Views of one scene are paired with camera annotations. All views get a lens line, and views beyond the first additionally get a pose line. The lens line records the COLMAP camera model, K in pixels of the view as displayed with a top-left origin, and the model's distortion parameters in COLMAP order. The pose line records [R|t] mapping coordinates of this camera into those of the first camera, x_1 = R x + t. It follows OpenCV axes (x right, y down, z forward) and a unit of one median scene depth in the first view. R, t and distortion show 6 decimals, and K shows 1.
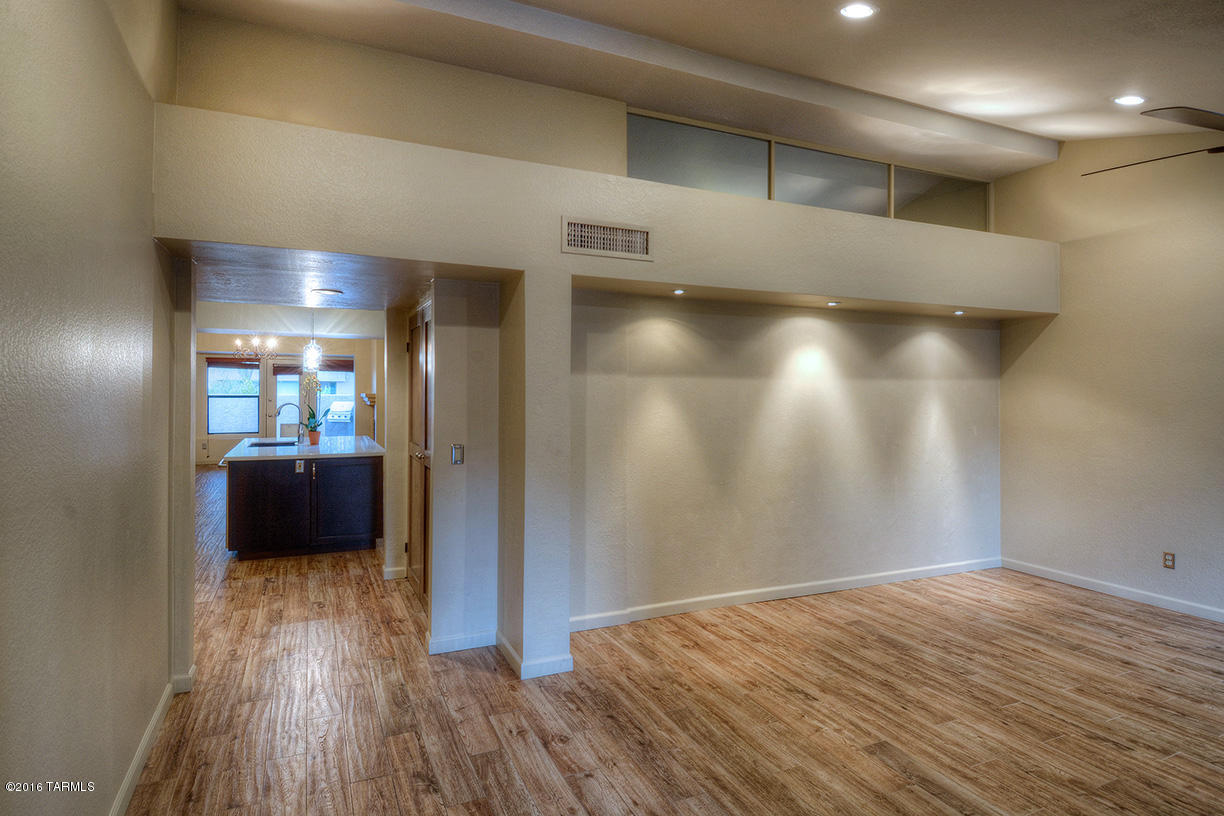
lens RADIAL K [[668.0, 0, 612.7], [0, 668.0, 384.8], [0, 0, 1]] dist [0.034690, -0.035584]
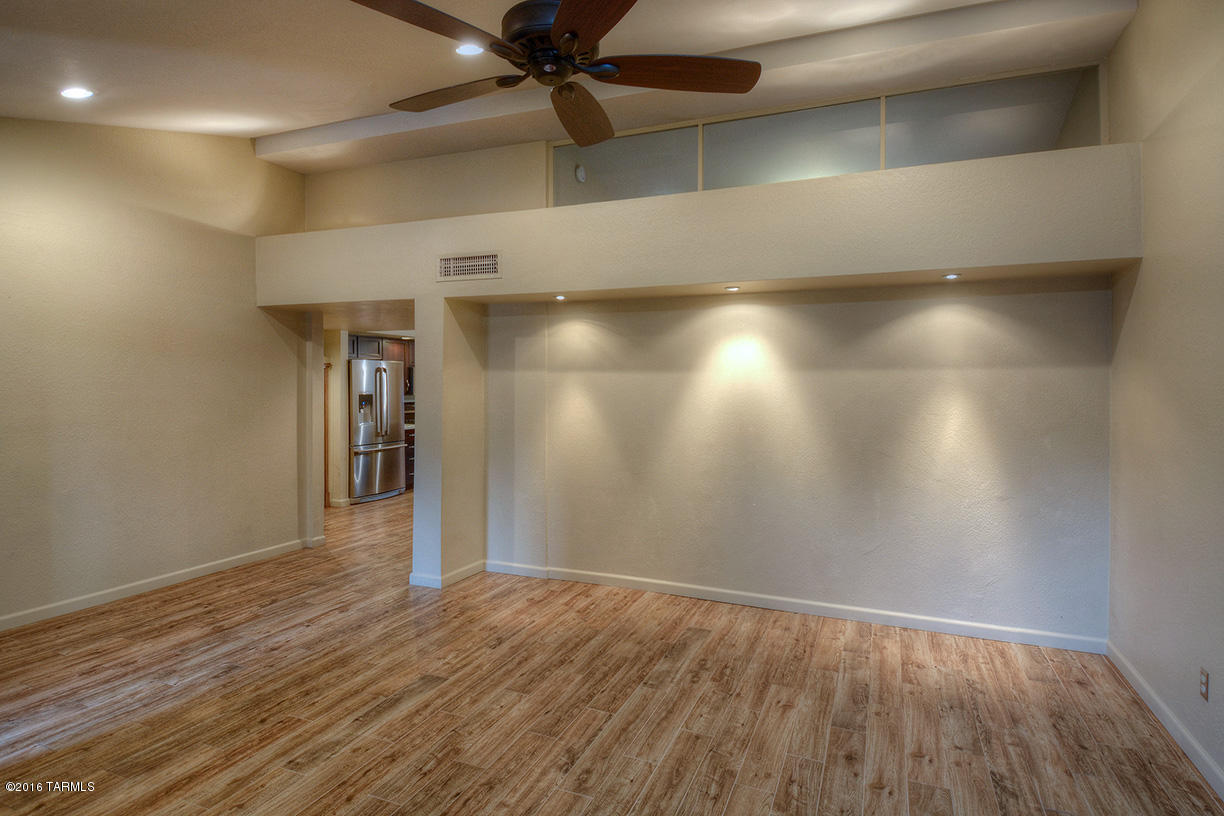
lens RADIAL K [[668.0, 0, 612.7], [0, 668.0, 384.8], [0, 0, 1]] dist [0.034690, -0.035584]
pose [[0.675255, -0.003806, -0.737574, 1.069989], [0.001423, 0.999992, -0.003857, 0.016820], [0.737583, 0.001554, 0.675255, 0.308334]]
